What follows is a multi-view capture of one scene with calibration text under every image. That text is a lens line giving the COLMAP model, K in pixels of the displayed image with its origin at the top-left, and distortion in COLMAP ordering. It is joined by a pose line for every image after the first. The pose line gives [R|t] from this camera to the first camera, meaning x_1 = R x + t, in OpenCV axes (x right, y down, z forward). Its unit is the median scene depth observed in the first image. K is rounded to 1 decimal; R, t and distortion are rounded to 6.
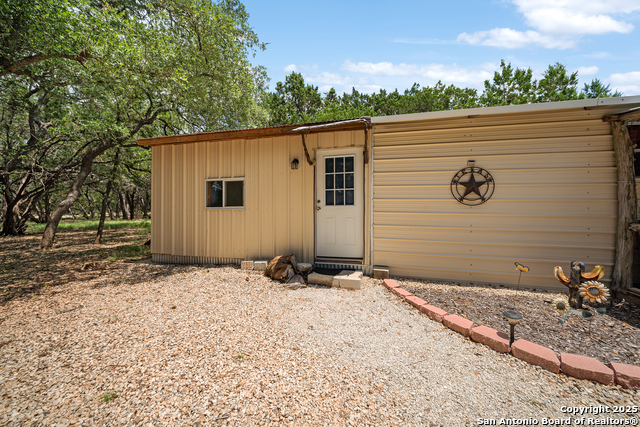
lens RADIAL K [[220.7, 0, 320.8], [0, 220.7, 213.0], [0, 0, 1]] dist [-0.005610, 0.000231]
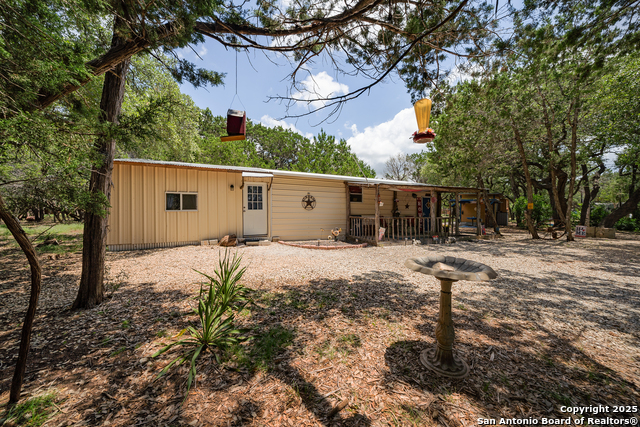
lens RADIAL K [[220.7, 0, 320.4], [0, 220.7, 215.0], [0, 0, 1]] dist [-0.005610, 0.000231]
pose [[0.791132, -0.005363, 0.611621, -0.679197], [0.015492, 0.999816, -0.011271, 0.046262], [-0.611449, 0.018392, 0.791070, -0.967762]]
